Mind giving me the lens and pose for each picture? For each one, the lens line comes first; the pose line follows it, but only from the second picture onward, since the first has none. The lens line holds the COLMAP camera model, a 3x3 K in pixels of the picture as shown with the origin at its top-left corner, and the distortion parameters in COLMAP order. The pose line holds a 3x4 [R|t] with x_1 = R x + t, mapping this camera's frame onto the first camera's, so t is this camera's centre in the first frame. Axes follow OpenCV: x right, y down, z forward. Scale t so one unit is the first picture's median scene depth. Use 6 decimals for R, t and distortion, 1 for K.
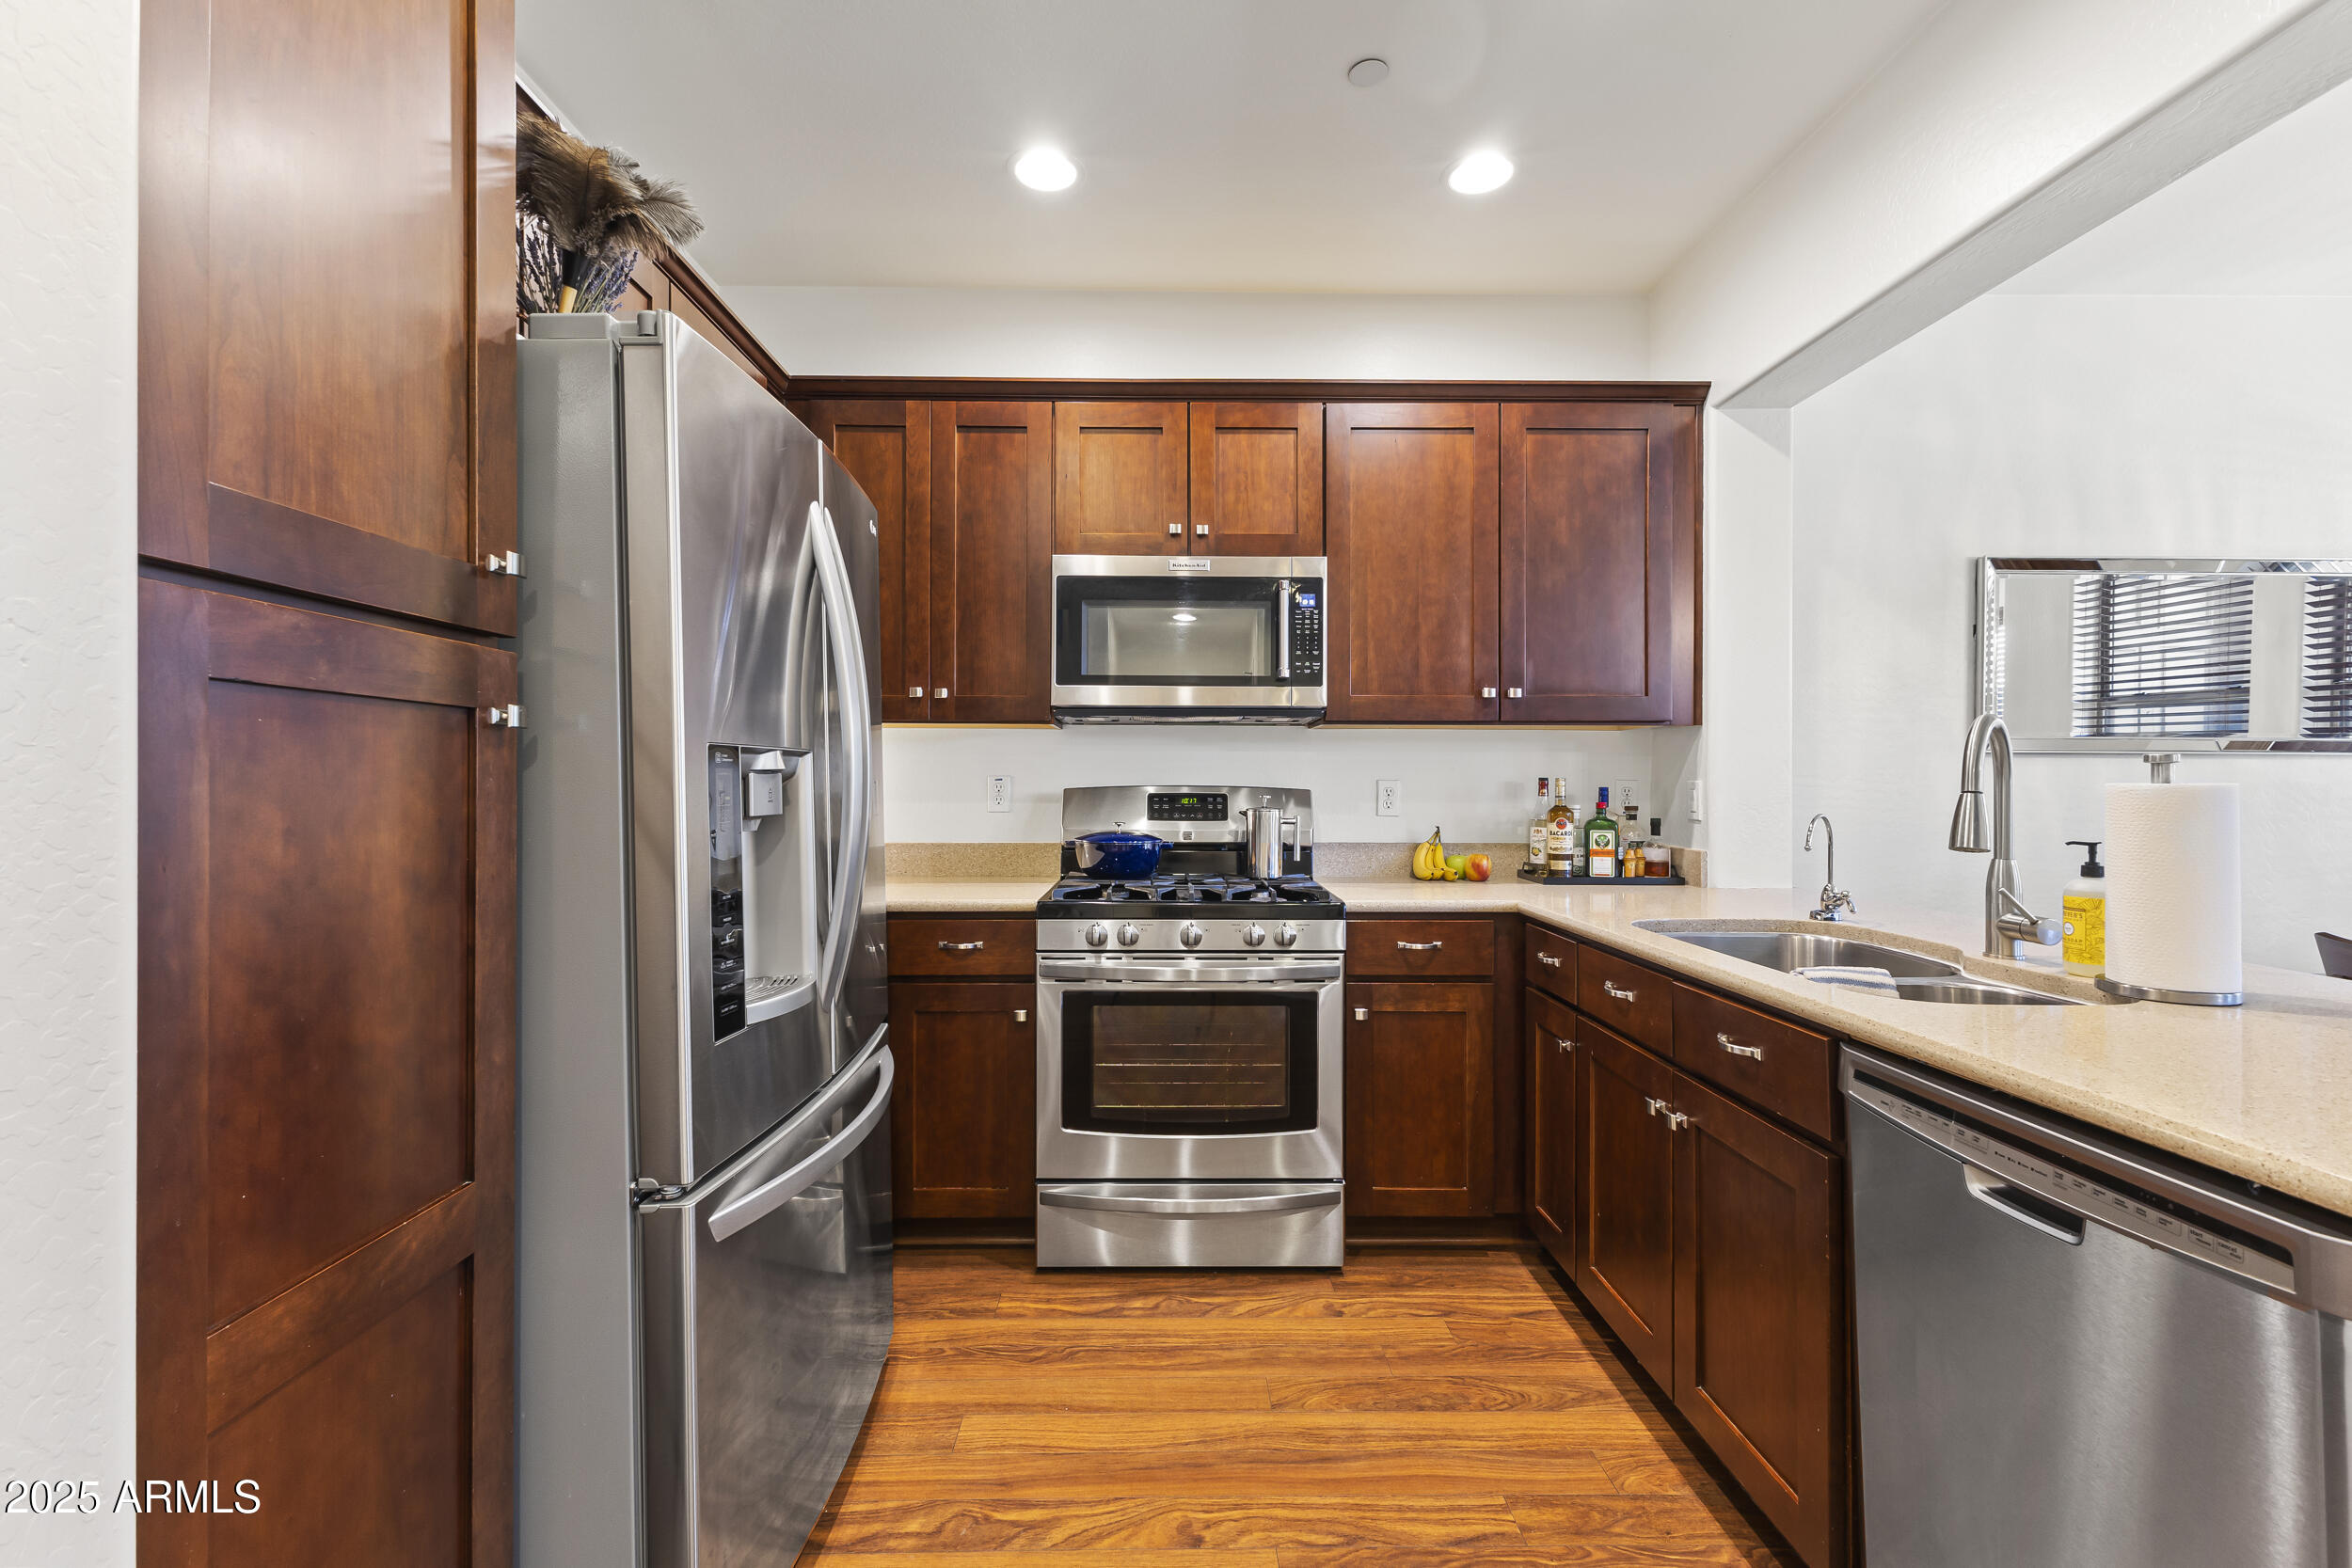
lens RADIAL K [[1015.0, 0, 1172.7], [0, 1015.0, 778.3], [0, 0, 1]] dist [0.011666, 0.000088]
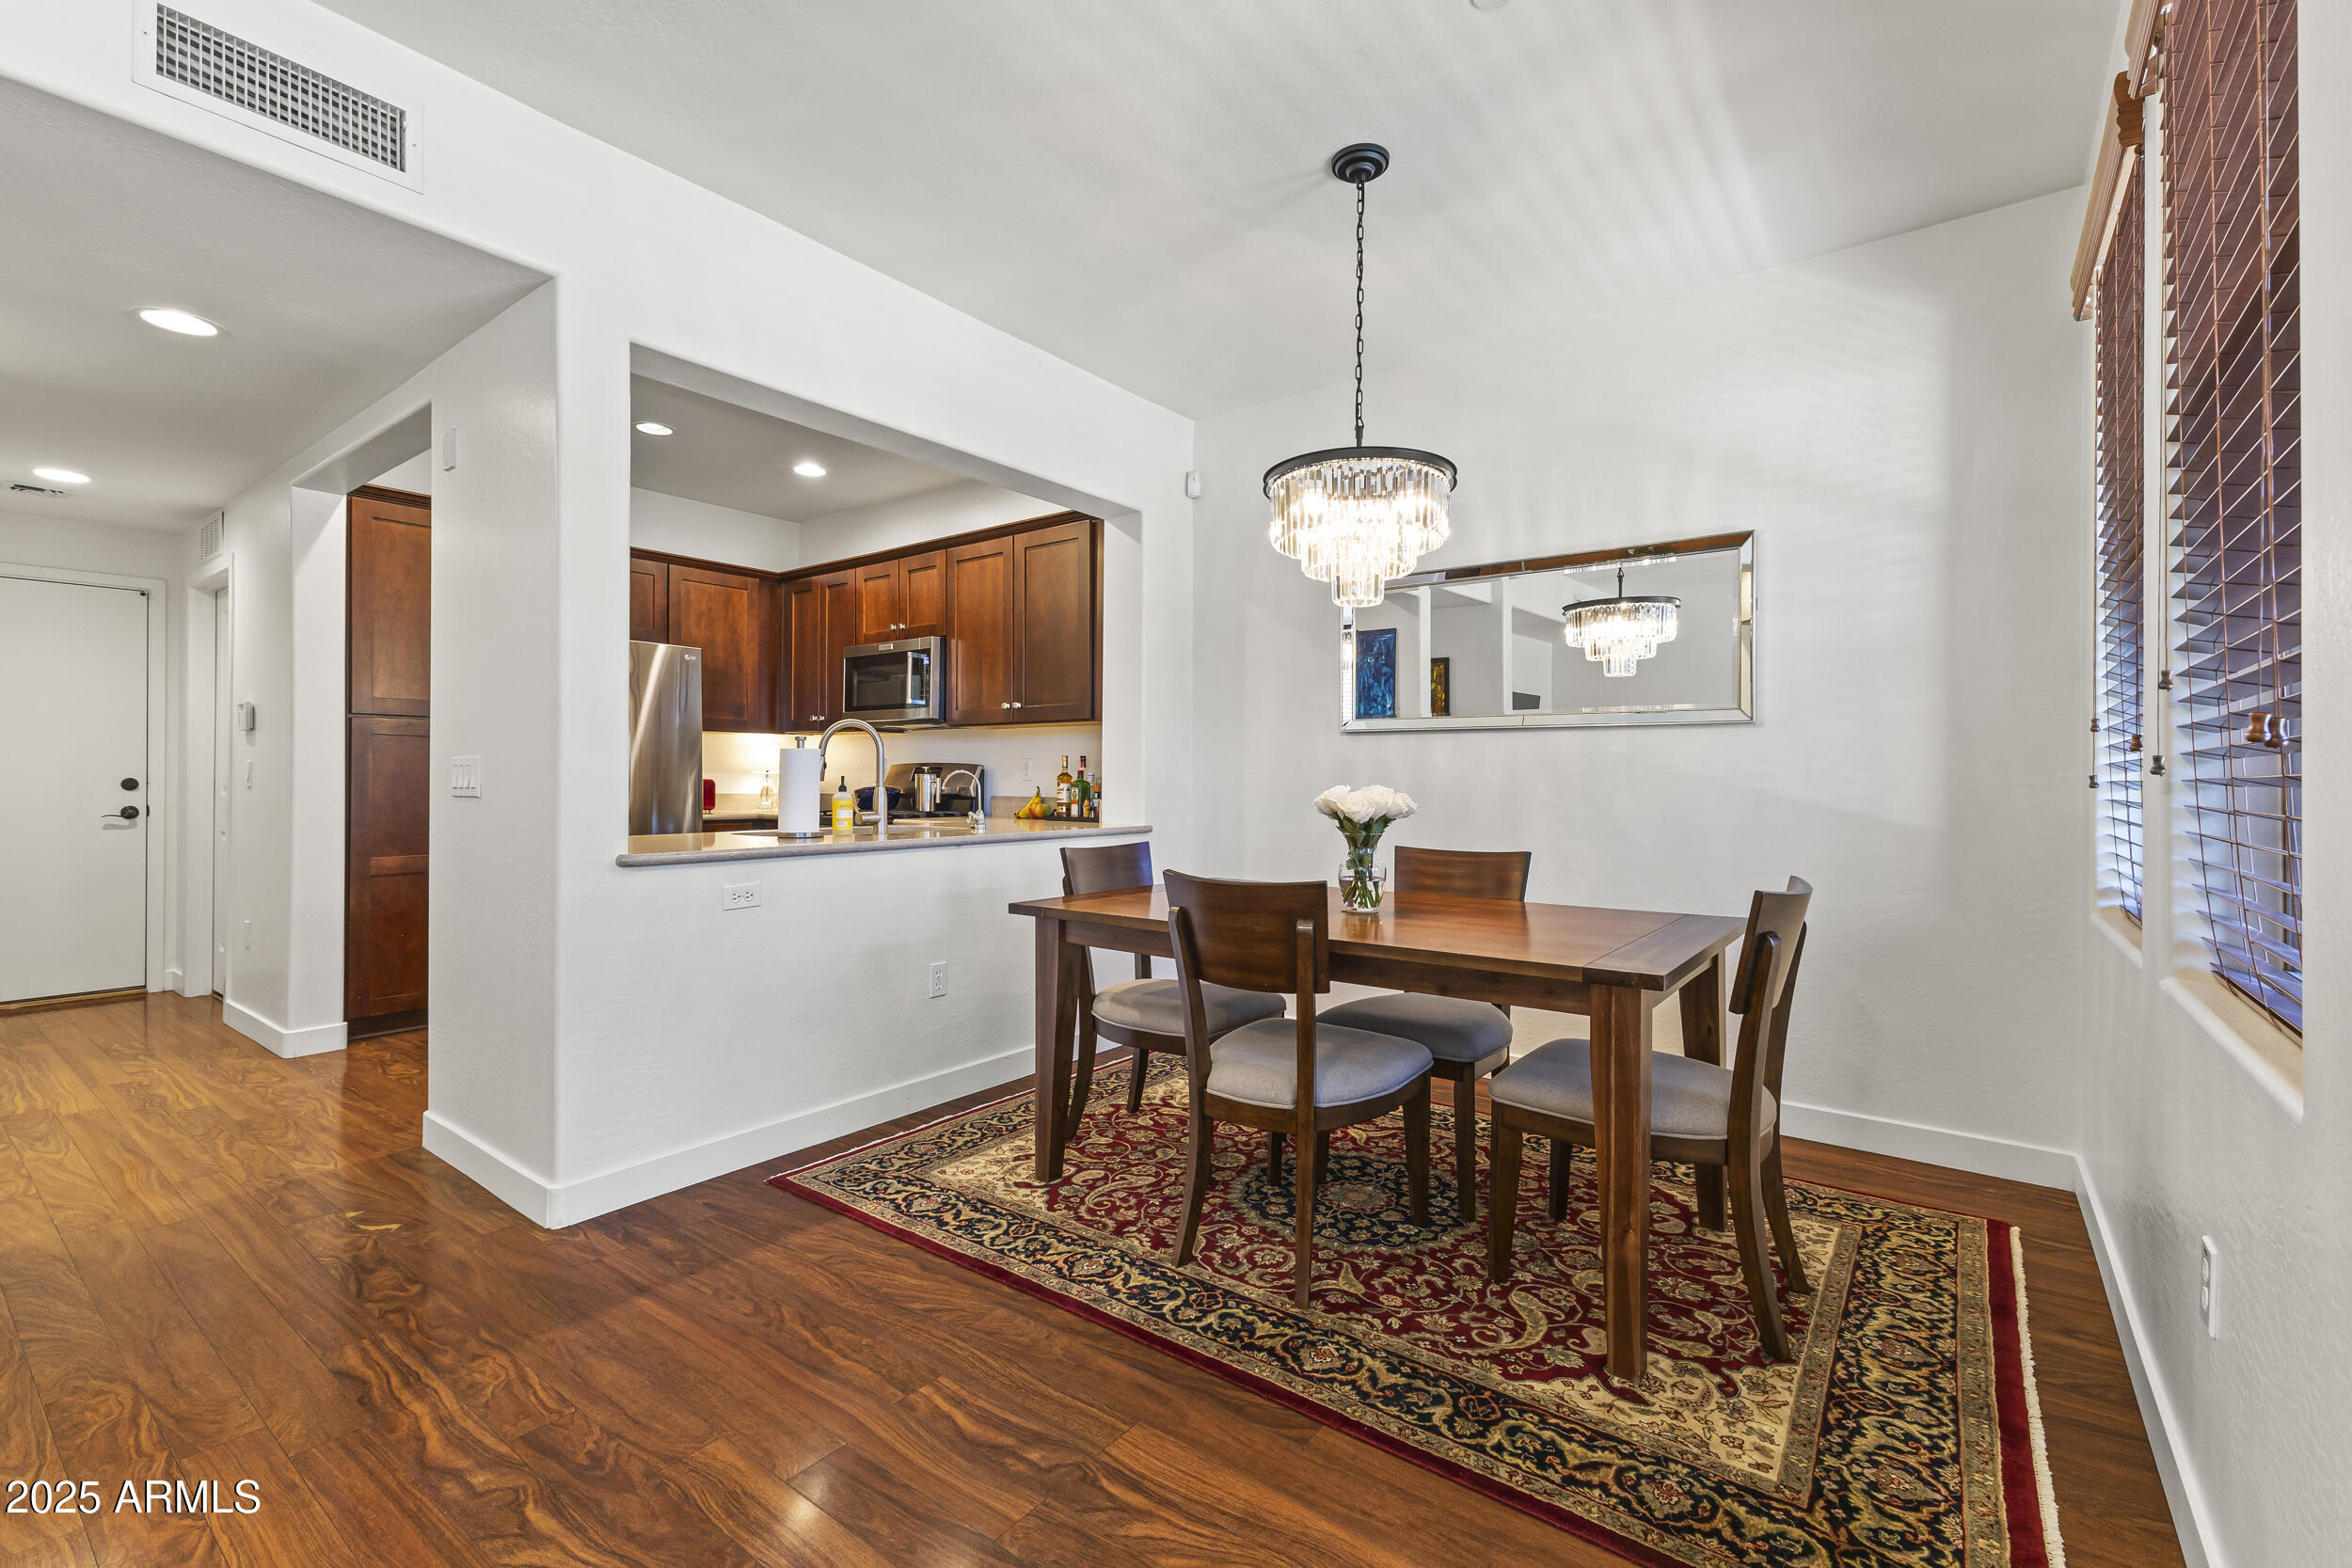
lens RADIAL K [[1019.6, 0, 1179.9], [0, 1019.6, 771.9], [0, 0, 1]] dist [0.007828, -0.000911]
pose [[0.787011, -0.003623, -0.616928, 1.842634], [-0.000074, 0.999982, -0.005967, 0.042714], [0.616939, 0.004741, 0.786997, -0.195378]]
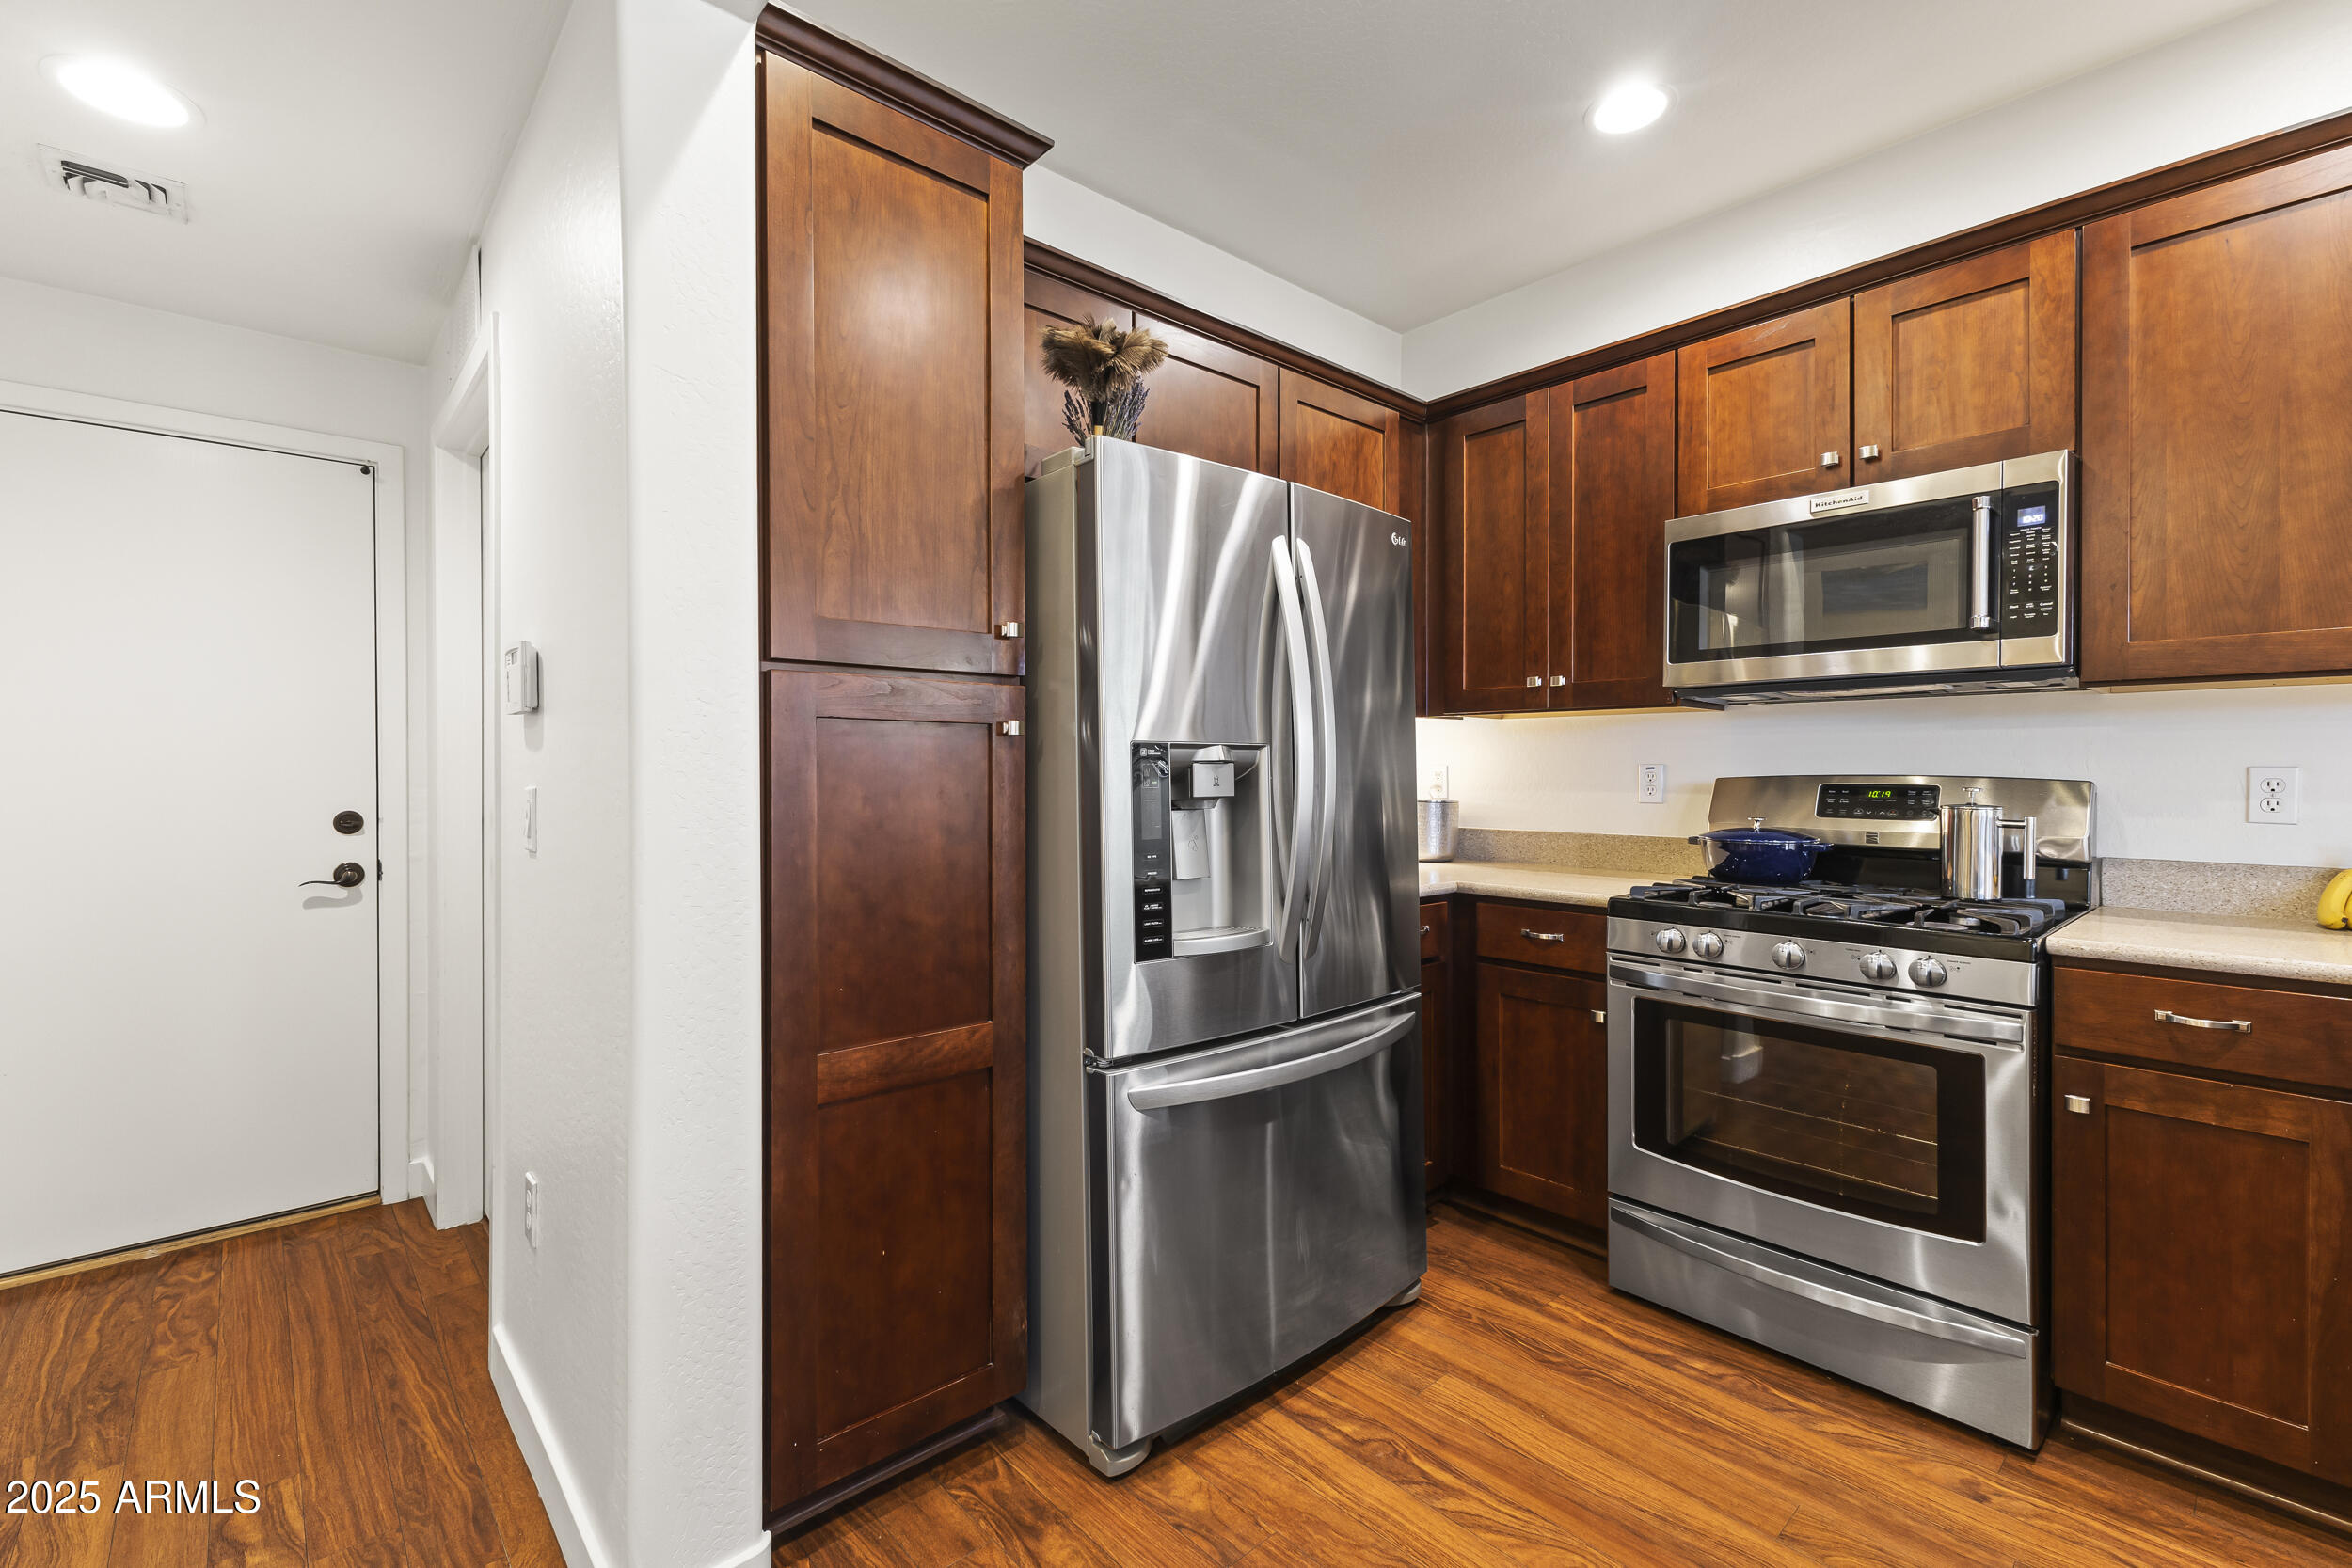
lens RADIAL K [[1019.6, 0, 1179.9], [0, 1019.6, 771.9], [0, 0, 1]] dist [0.007828, -0.000911]
pose [[0.657528, -0.000448, -0.753430, 0.317882], [0.003450, 0.999991, 0.002416, 0.001405], [0.753422, -0.004187, 0.657523, 0.079674]]
